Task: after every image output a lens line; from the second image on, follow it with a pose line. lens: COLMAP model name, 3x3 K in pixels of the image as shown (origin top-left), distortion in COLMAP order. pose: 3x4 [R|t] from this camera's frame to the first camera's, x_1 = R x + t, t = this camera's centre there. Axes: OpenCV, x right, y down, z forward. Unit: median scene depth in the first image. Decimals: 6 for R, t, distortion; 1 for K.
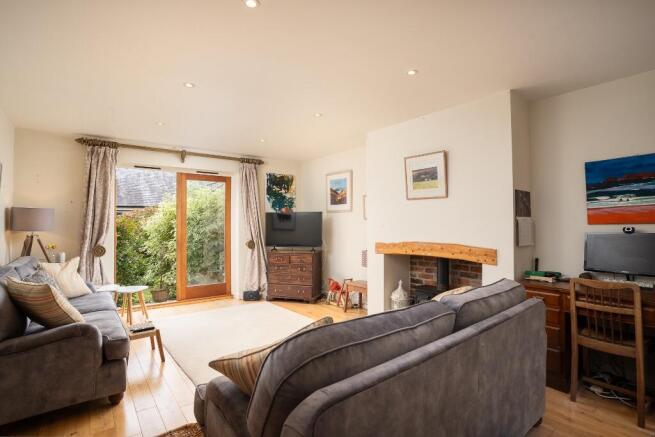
lens RADIAL K [[334.4, 0, 327.5], [0, 334.4, 218.5], [0, 0, 1]] dist [-0.003123, -0.000061]
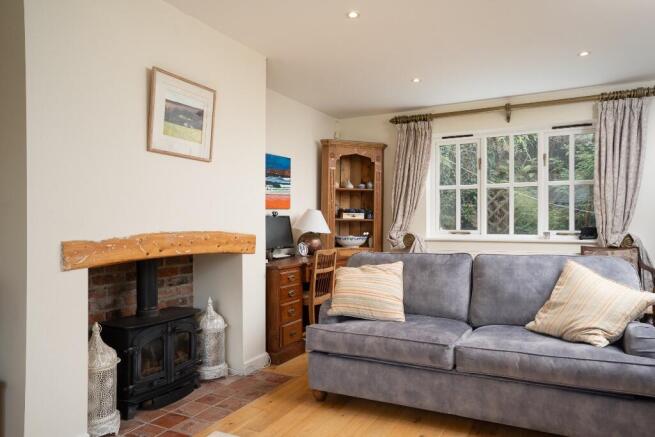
lens RADIAL K [[453.7, 0, 327.5], [0, 453.7, 218.5], [0, 0, 1]] dist [0.003152, 0.001028]
pose [[-0.412766, 0.013629, 0.910735, -0.526233], [-0.007909, 0.999797, -0.018547, 0.060482], [-0.910803, -0.014859, -0.412575, 1.100227]]
